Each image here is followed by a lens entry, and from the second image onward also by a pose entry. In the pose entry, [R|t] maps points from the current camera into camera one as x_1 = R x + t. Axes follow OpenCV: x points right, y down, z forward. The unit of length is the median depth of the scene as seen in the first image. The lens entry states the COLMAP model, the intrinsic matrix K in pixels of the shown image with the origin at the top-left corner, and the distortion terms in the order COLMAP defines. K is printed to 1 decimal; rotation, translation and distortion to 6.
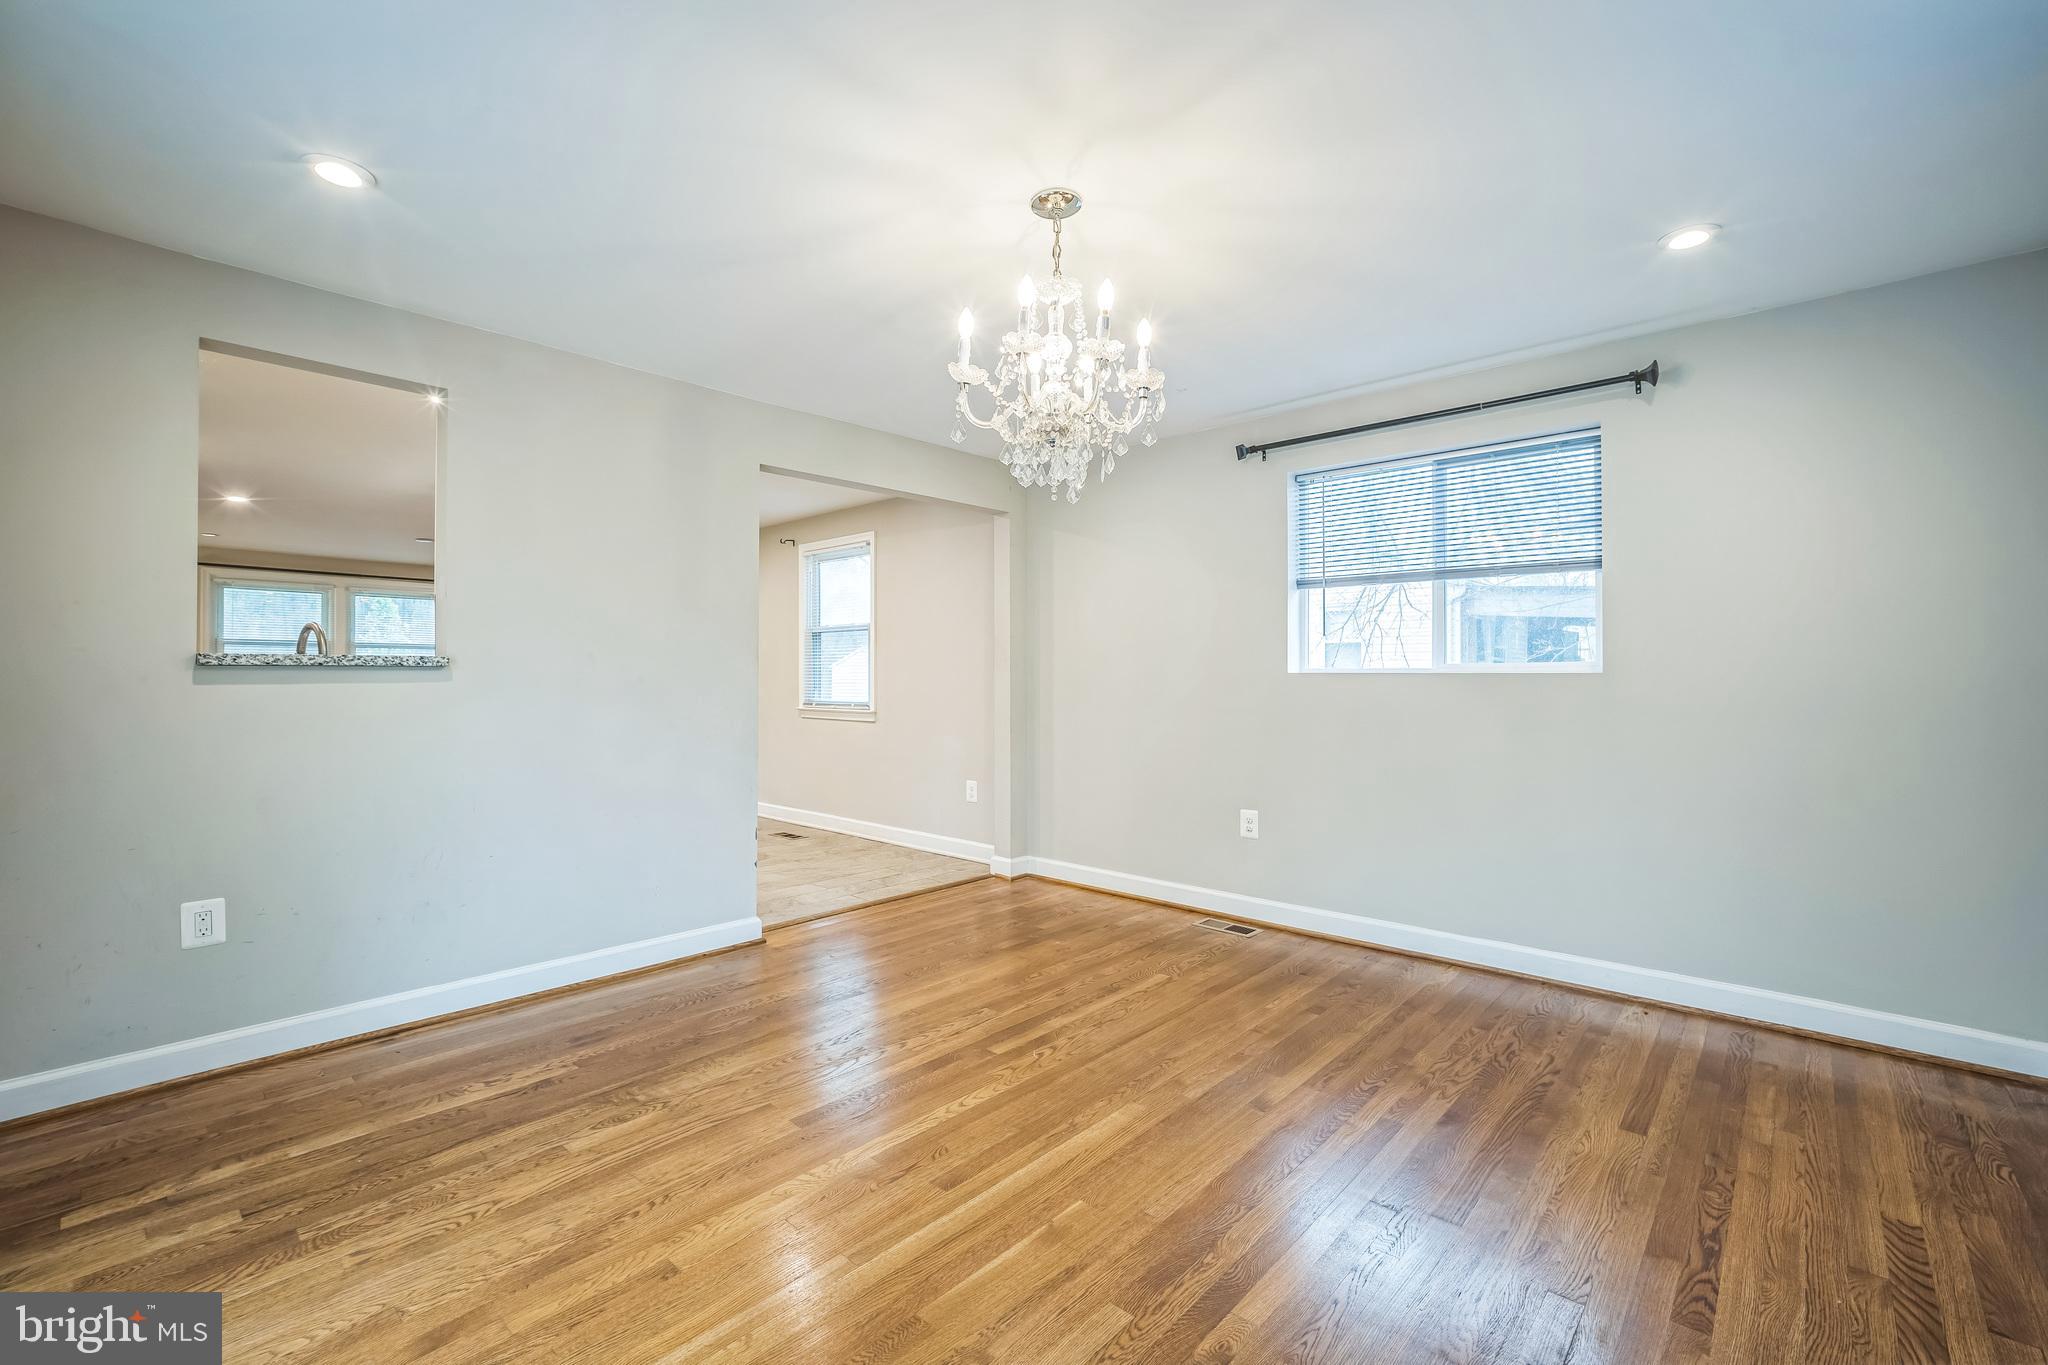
lens RADIAL K [[868.2, 0, 1029.5], [0, 868.2, 671.9], [0, 0, 1]] dist [-0.039032, 0.014888]
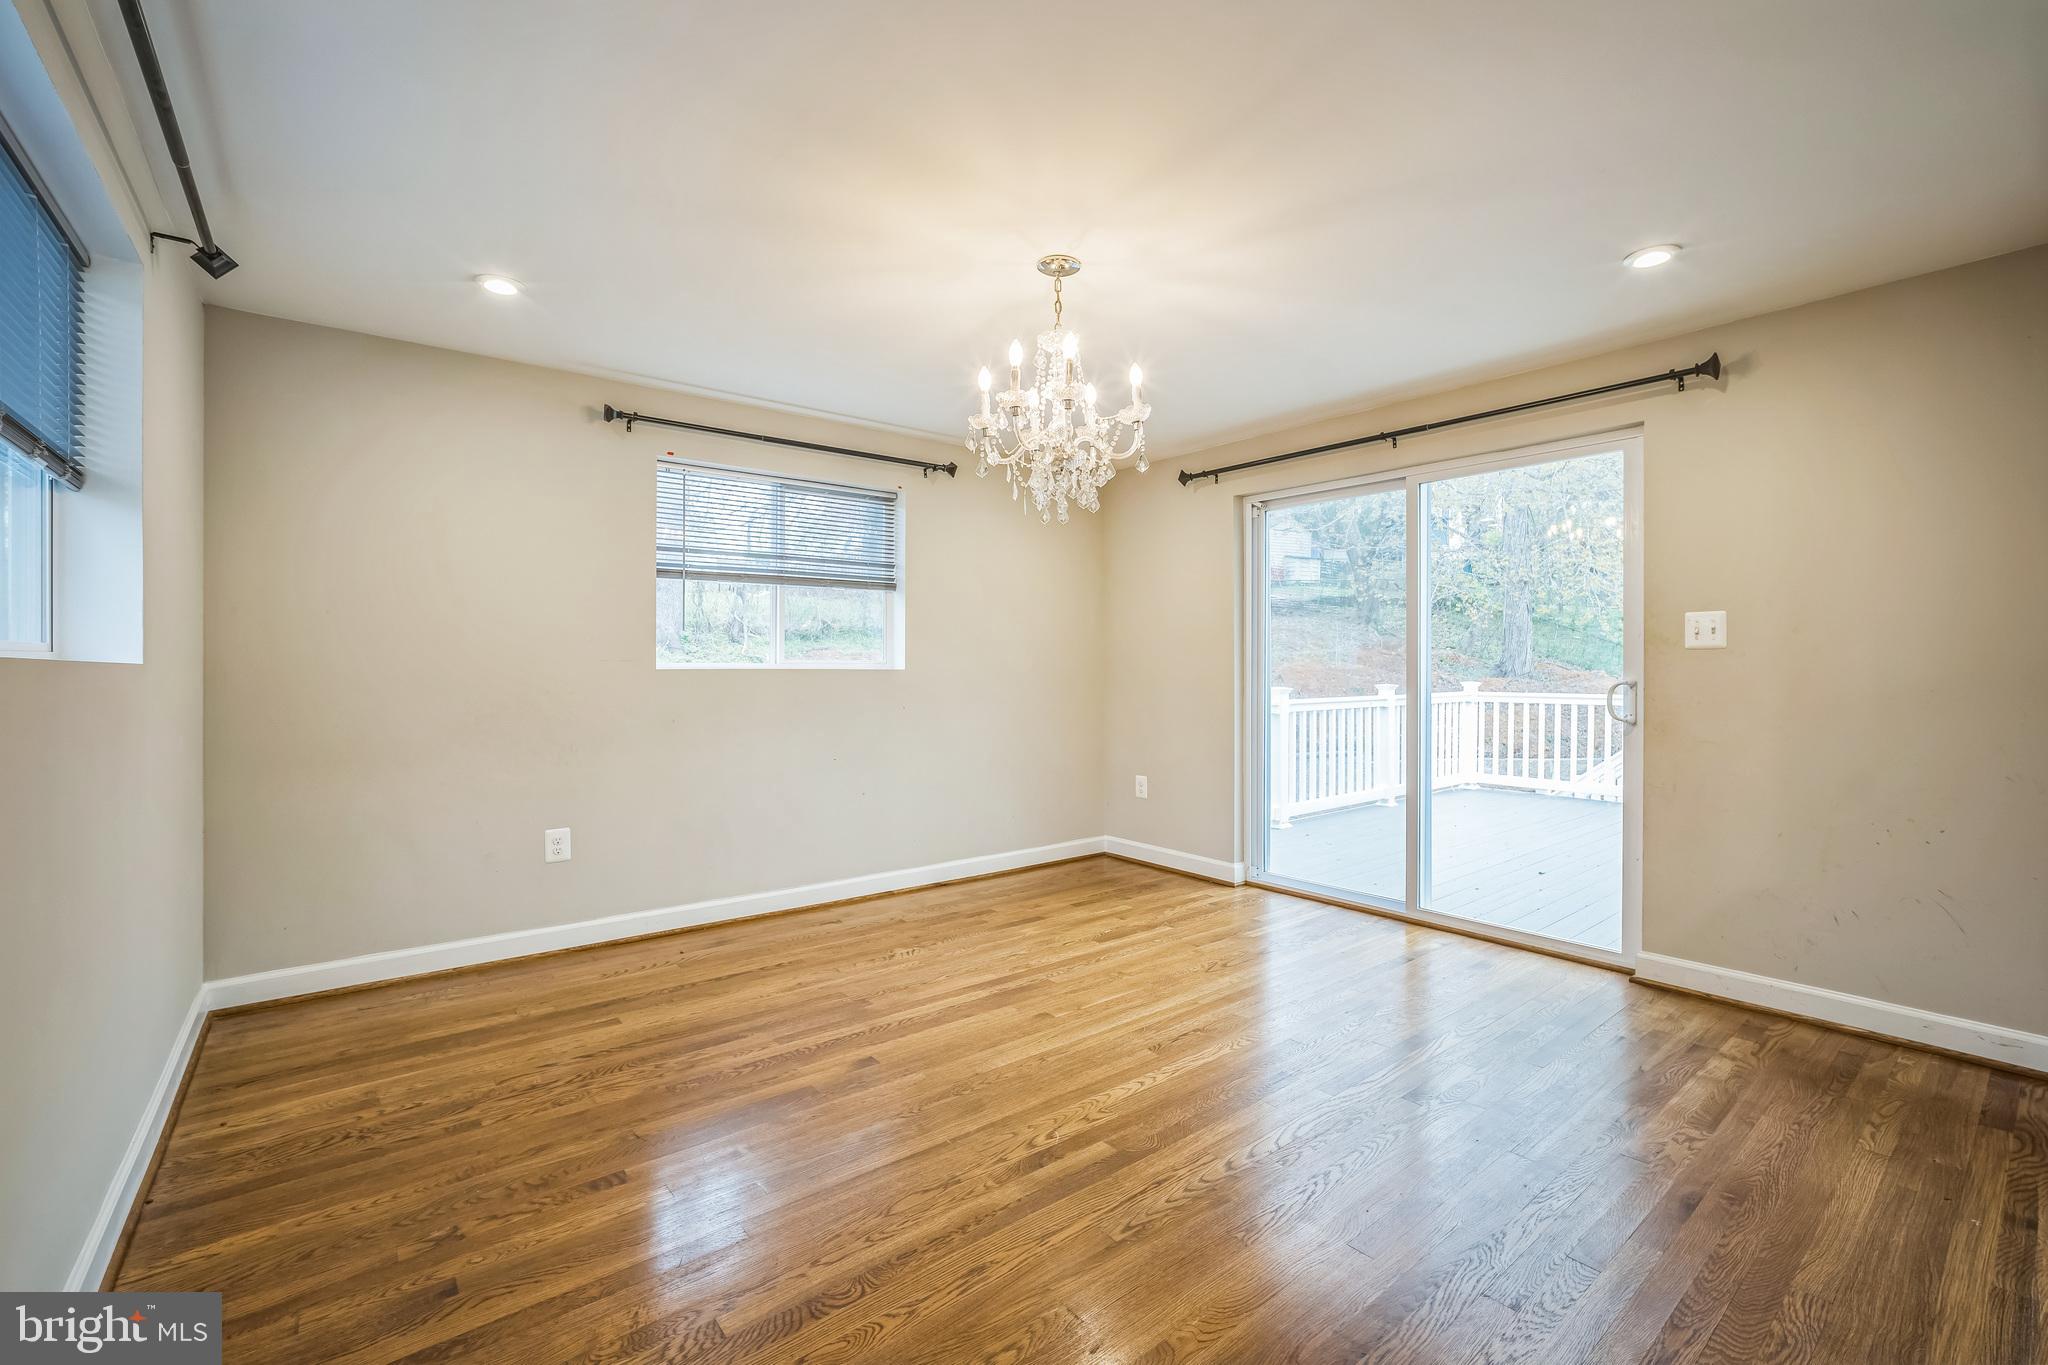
lens RADIAL K [[868.2, 0, 1029.5], [0, 868.2, 671.9], [0, 0, 1]] dist [-0.039032, 0.014888]
pose [[-0.987943, -0.000761, 0.154815, -0.102849], [-0.000899, 0.999999, -0.000823, 0.007684], [-0.154814, -0.000952, -0.987943, 1.997167]]
